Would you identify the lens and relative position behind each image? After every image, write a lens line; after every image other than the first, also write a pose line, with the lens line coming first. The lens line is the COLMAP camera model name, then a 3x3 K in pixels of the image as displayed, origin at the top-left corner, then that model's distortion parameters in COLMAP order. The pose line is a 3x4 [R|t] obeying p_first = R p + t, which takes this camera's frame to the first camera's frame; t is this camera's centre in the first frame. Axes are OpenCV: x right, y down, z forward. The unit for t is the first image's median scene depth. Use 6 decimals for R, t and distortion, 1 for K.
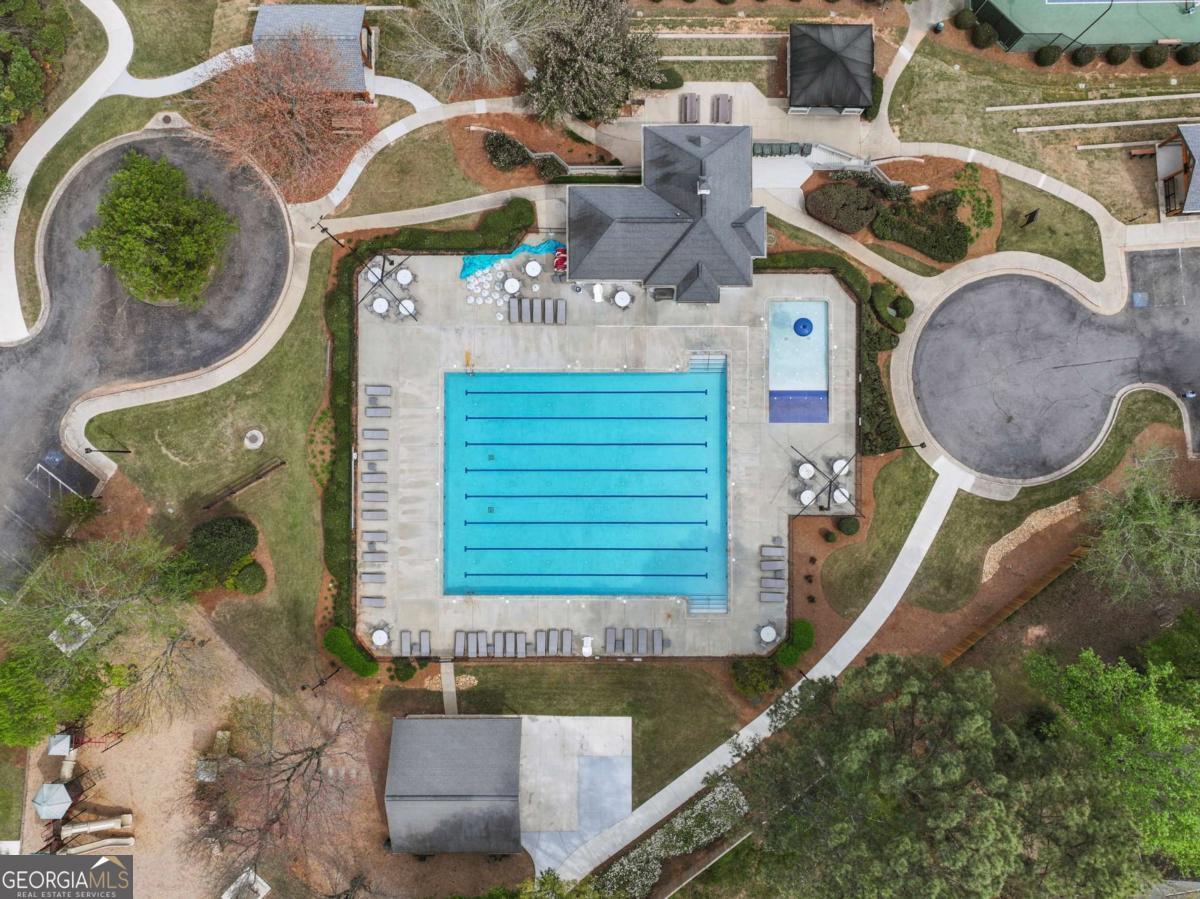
lens RADIAL K [[833.3, 0, 600.0], [0, 833.3, 449.5], [0, 0, 1]] dist [0.001518, 0.011054]
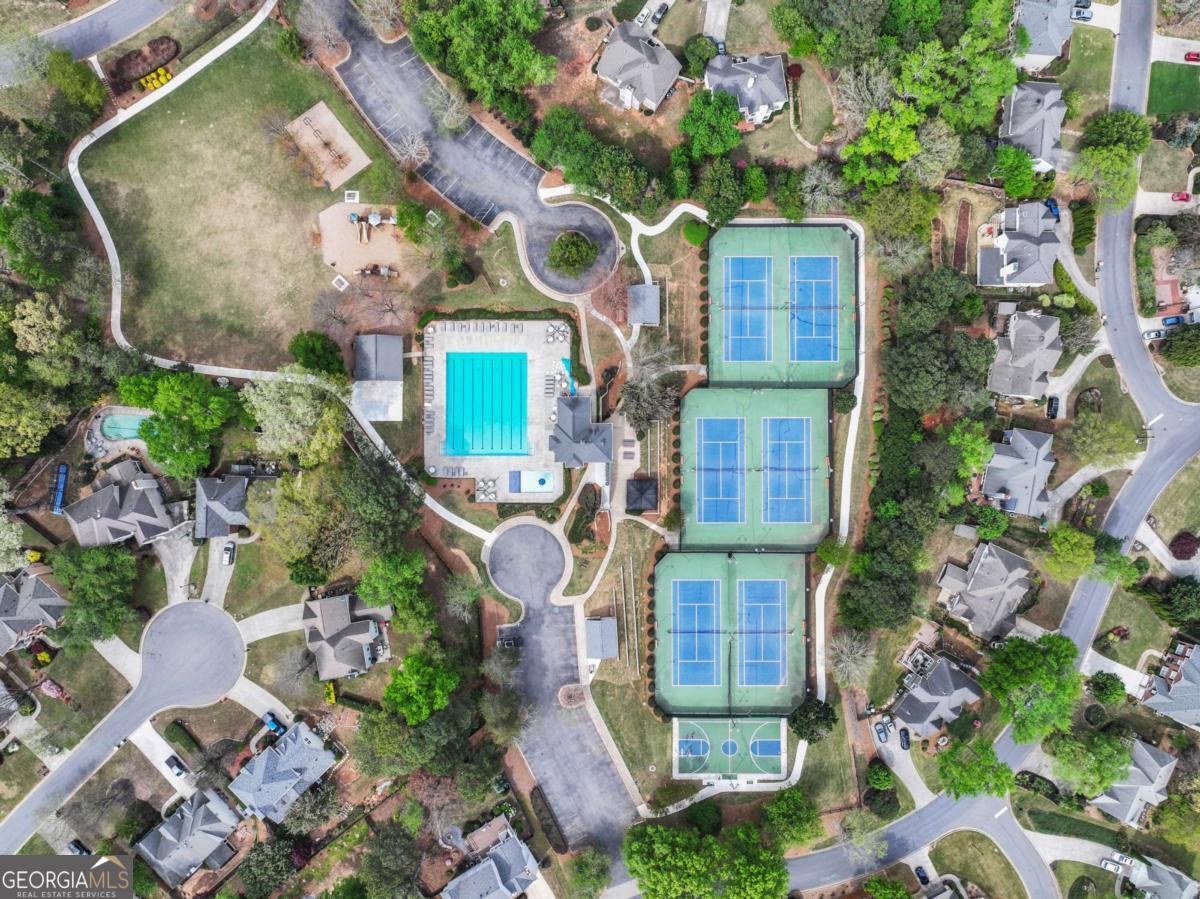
lens RADIAL K [[855.0, 0, 600.0], [0, 855.0, 449.5], [0, 0, 1]] dist [-0.000068, -0.000254]
pose [[0.002396, 0.999973, -0.006971, 0.147301], [-0.999840, 0.002519, 0.017709, -0.367154], [0.017726, 0.006928, 0.999819, -1.739183]]
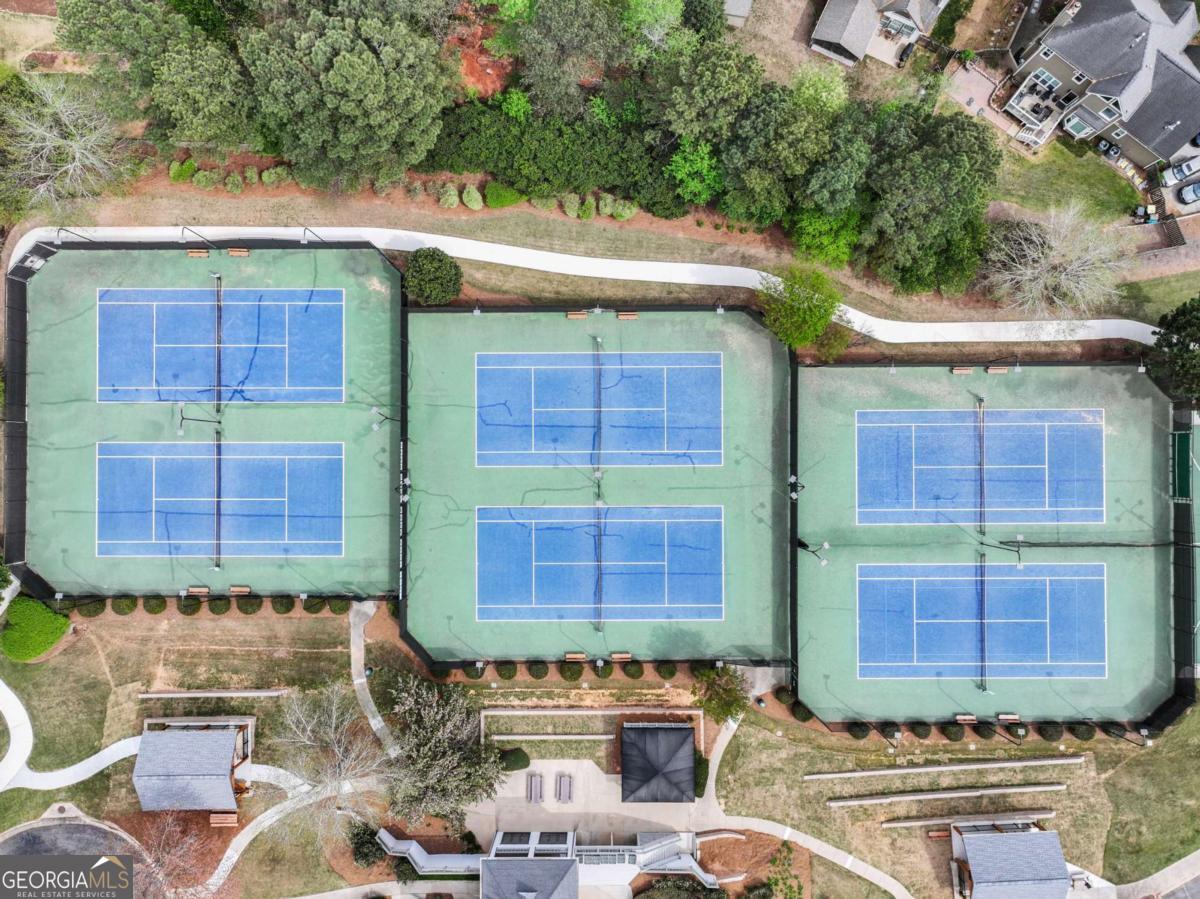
lens RADIAL K [[833.9, 0, 600.0], [0, 833.9, 449.5], [0, 0, 1]] dist [-0.008061, 0.020395]
pose [[0.999990, -0.003823, 0.002320, 0.194383], [0.003837, 0.999975, -0.005939, -0.859077], [-0.002298, 0.005948, 0.999980, -0.113956]]
